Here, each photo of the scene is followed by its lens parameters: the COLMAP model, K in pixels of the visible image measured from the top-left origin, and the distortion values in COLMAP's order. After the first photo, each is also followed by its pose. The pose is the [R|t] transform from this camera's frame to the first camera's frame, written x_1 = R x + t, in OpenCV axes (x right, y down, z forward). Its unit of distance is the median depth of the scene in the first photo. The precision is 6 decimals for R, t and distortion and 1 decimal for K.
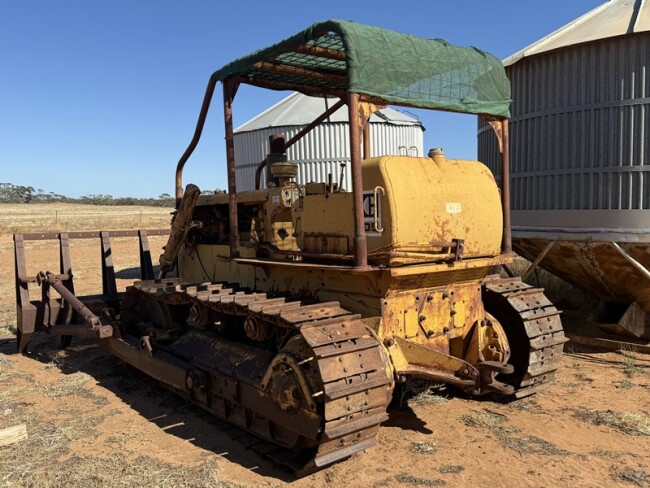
lens RADIAL K [[564.7, 0, 325.0], [0, 564.7, 244.0], [0, 0, 1]] dist [0.117836, -0.260924]
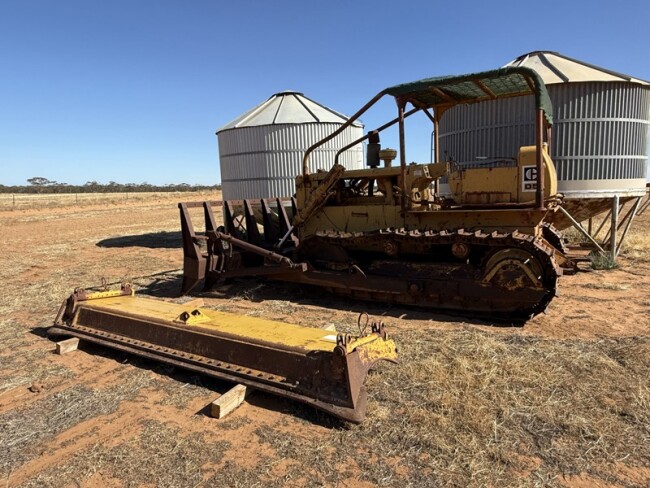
lens RADIAL K [[434.8, 0, 325.0], [0, 434.8, 244.0], [0, 0, 1]] dist [-0.025621, -0.001951]
pose [[0.934264, -0.055859, 0.352181, -0.791184], [0.035112, 0.997265, 0.065029, 0.030175], [-0.354850, -0.048388, 0.933670, -0.029723]]
